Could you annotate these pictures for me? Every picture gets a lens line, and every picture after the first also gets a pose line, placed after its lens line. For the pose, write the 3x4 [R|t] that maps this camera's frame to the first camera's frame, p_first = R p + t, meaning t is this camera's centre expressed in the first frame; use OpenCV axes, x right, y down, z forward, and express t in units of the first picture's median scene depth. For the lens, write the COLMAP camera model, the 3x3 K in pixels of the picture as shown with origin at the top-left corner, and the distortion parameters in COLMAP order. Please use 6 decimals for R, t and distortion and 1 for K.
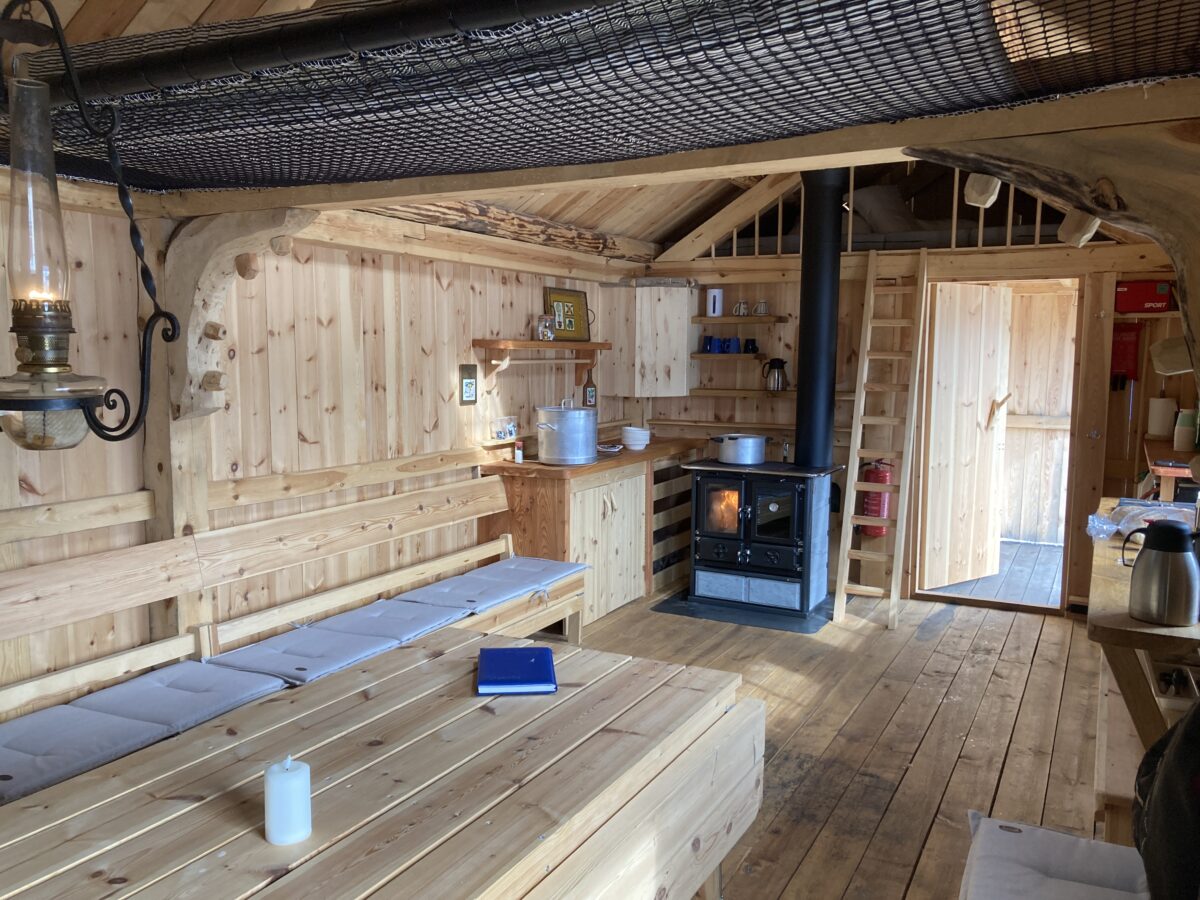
lens RADIAL K [[982.3, 0, 600.0], [0, 982.3, 450.0], [0, 0, 1]] dist [-0.003243, -0.003650]
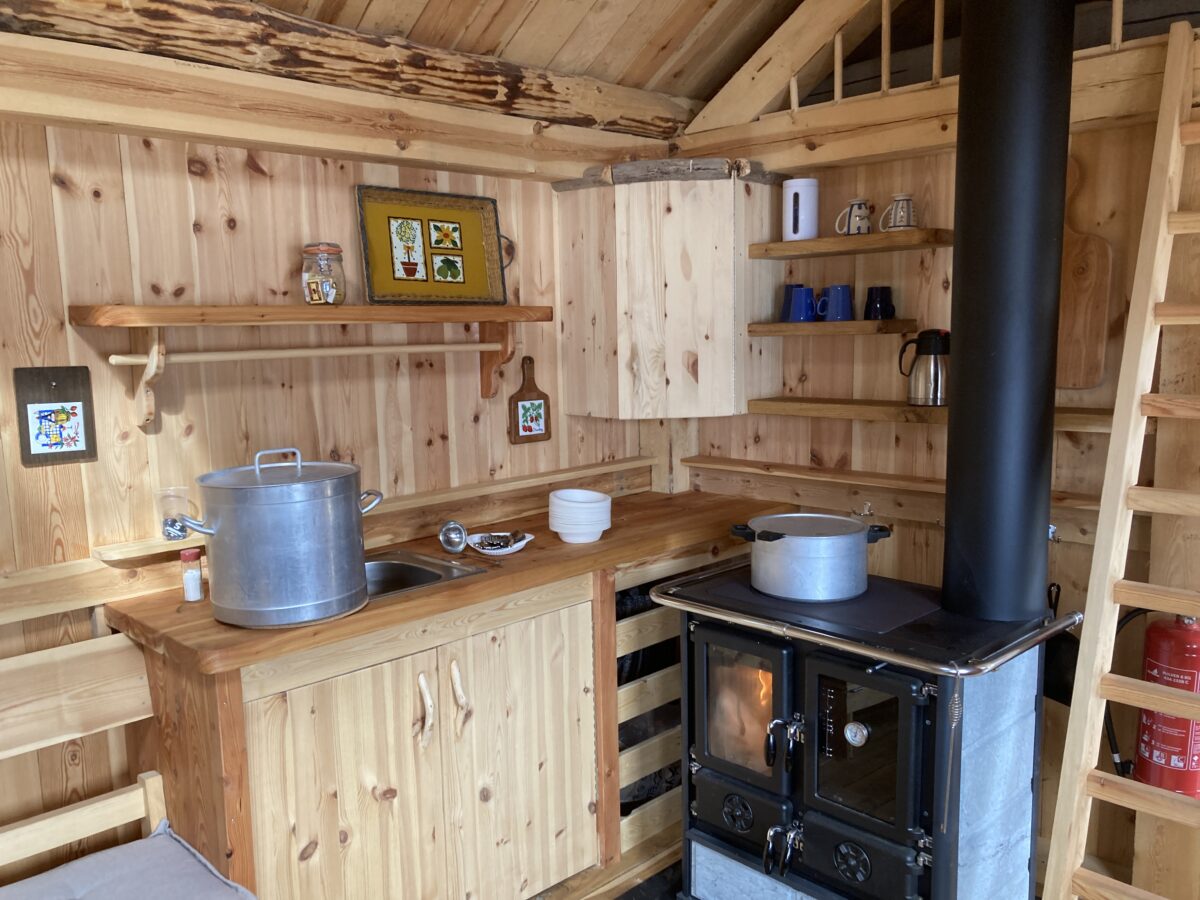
lens RADIAL K [[1004.9, 0, 600.0], [0, 1004.9, 450.0], [0, 0, 1]] dist [0.009595, -0.011158]
pose [[0.953460, 0.010886, -0.301322, 0.183145], [-0.003327, 0.999667, 0.025588, -0.054206], [0.301500, -0.023395, 0.953179, 0.564231]]
